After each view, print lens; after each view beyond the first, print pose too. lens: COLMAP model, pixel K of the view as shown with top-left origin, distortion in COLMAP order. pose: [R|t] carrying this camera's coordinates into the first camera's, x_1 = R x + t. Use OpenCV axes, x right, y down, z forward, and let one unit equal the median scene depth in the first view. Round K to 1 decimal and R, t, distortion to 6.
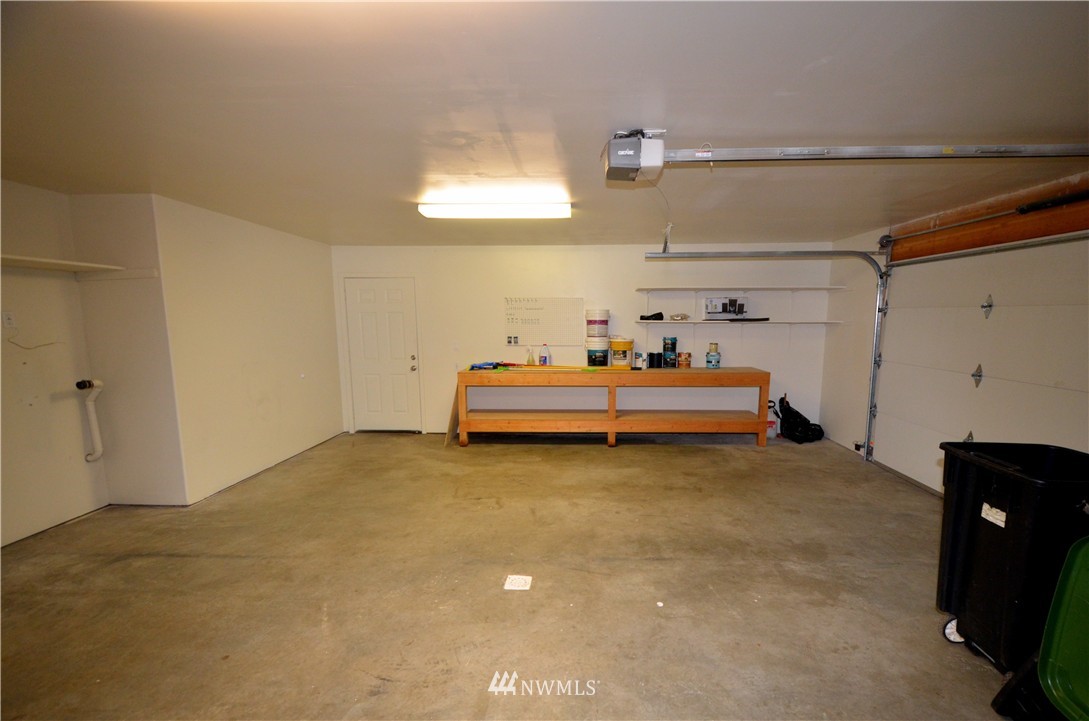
lens RADIAL K [[474.2, 0, 547.0], [0, 474.2, 370.4], [0, 0, 1]] dist [0.002641, -0.000614]
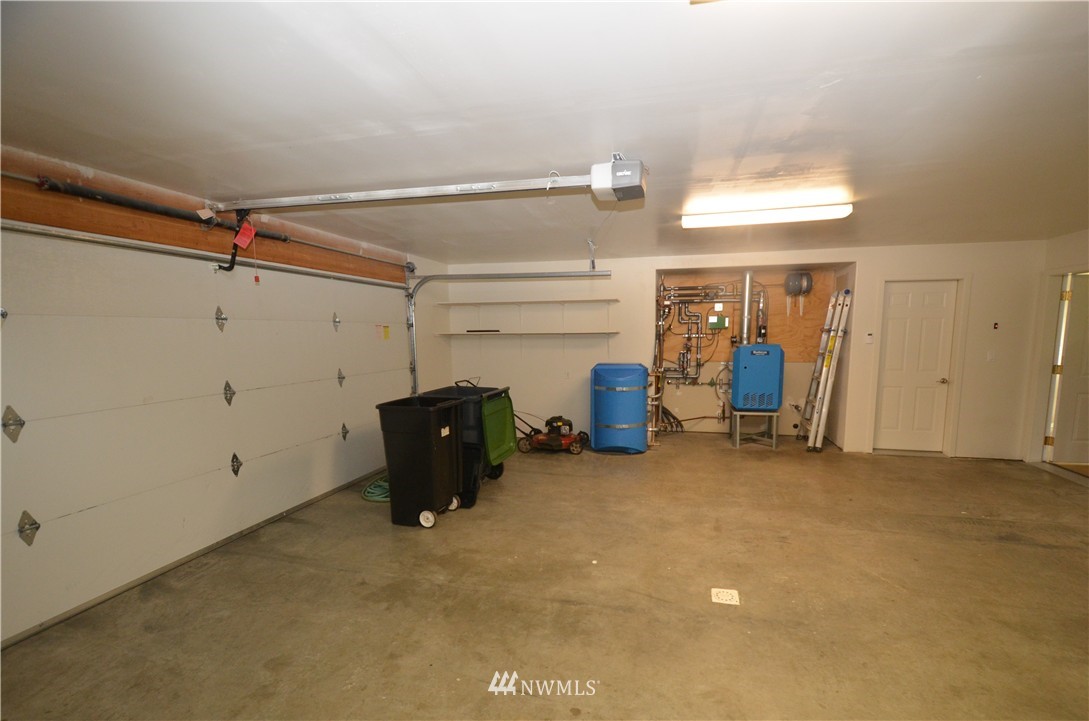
lens RADIAL K [[474.2, 0, 545.6], [0, 474.2, 393.7], [0, 0, 1]] dist [0.002641, -0.000614]
pose [[-0.979912, -0.017011, 0.198701, 0.110145], [0.031518, 0.970623, 0.238531, -0.196588], [-0.196922, 0.240003, -0.950590, 1.816806]]
